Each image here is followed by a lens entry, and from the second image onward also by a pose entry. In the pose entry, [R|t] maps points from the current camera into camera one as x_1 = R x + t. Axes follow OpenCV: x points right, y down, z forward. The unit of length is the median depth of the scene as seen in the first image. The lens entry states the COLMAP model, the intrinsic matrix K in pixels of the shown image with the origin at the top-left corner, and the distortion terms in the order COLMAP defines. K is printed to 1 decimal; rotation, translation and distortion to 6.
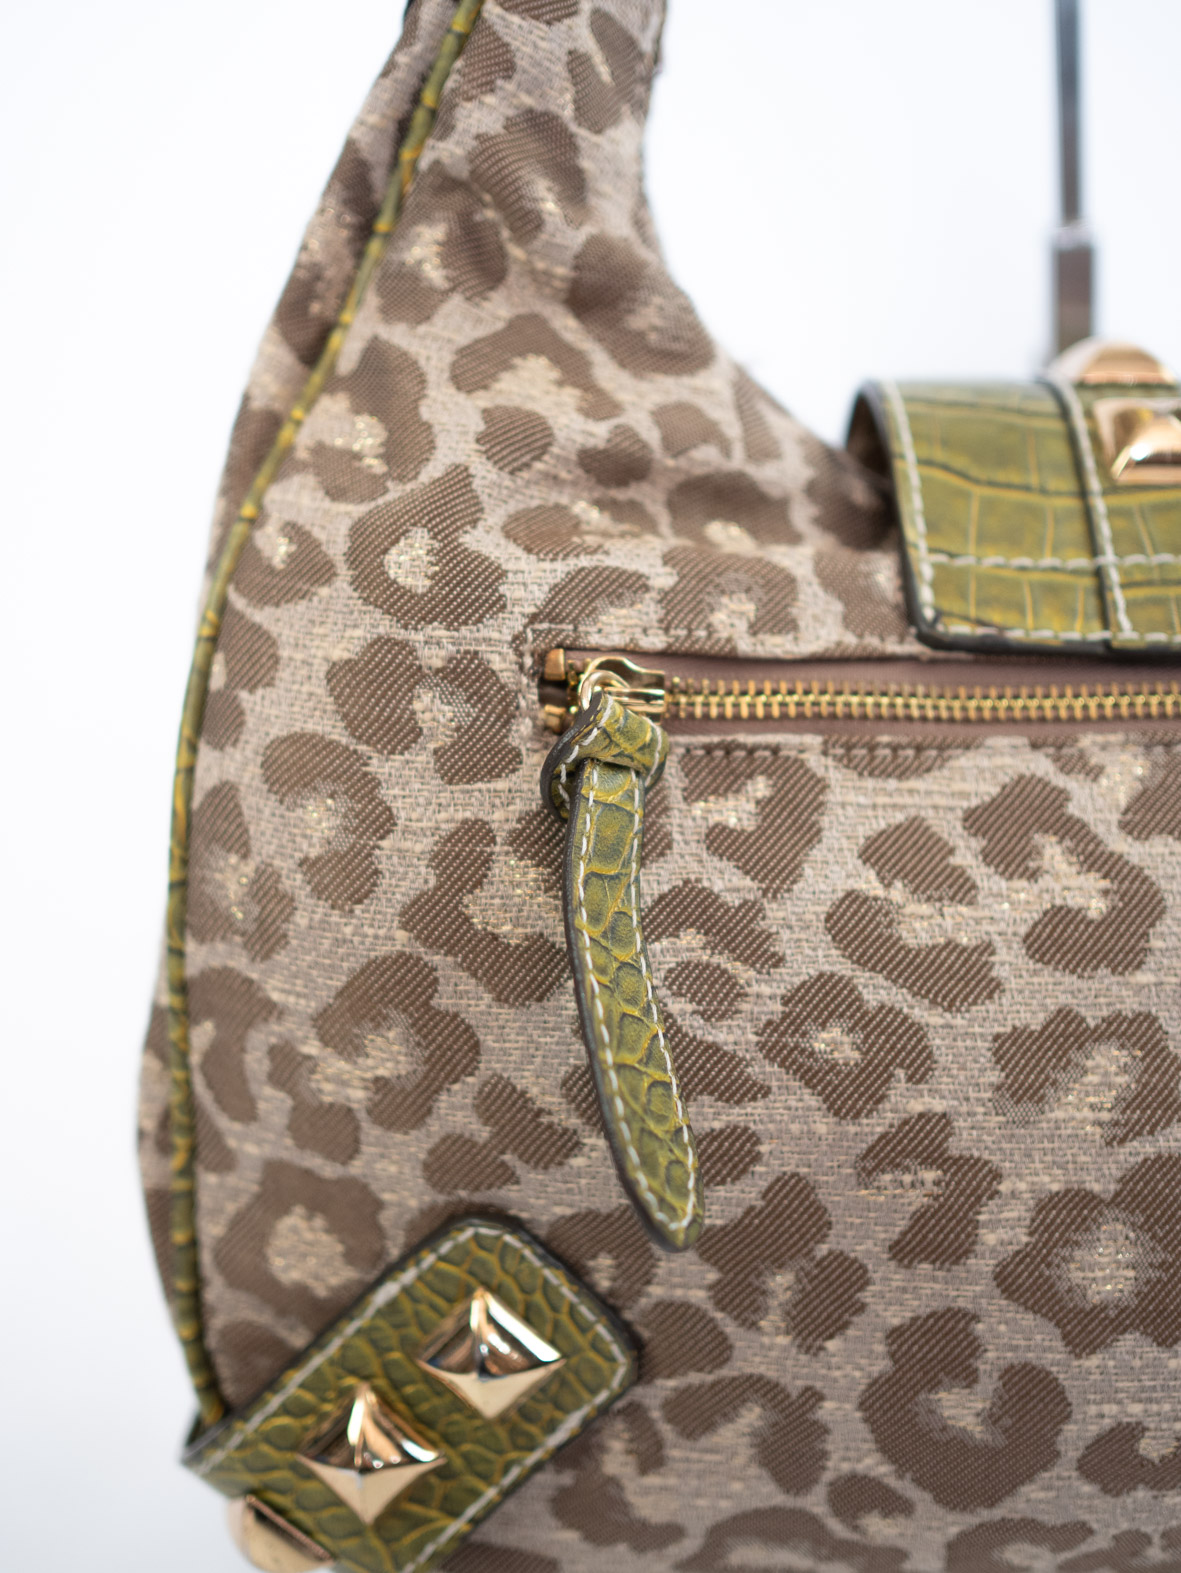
lens RADIAL K [[2576.1, 0, 590.5], [0, 2576.1, 786.5], [0, 0, 1]] dist [-0.136619, 0.066808]
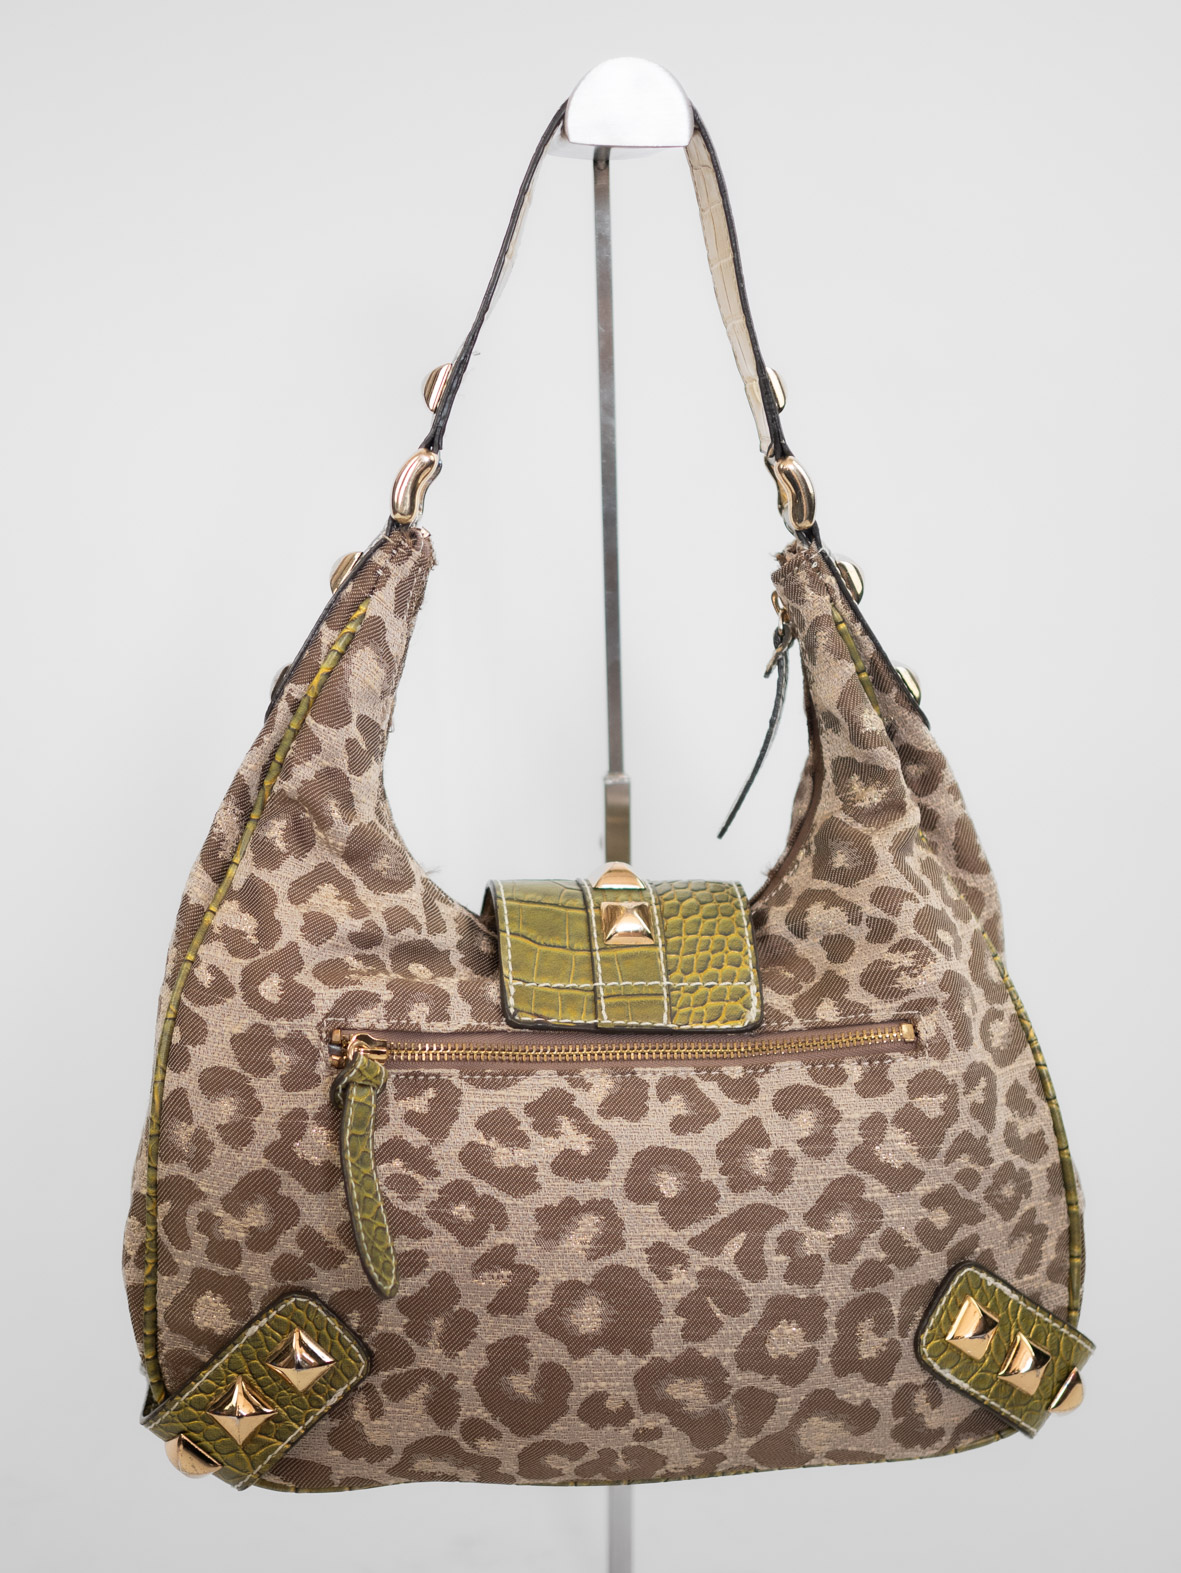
lens RADIAL K [[2576.1, 0, 590.5], [0, 2576.1, 786.5], [0, 0, 1]] dist [-0.136619, 0.066808]
pose [[0.995067, 0.017356, 0.097680, -0.015442], [-0.009024, 0.996331, -0.085101, -0.073095], [-0.098799, 0.083800, 0.991573, -1.162173]]
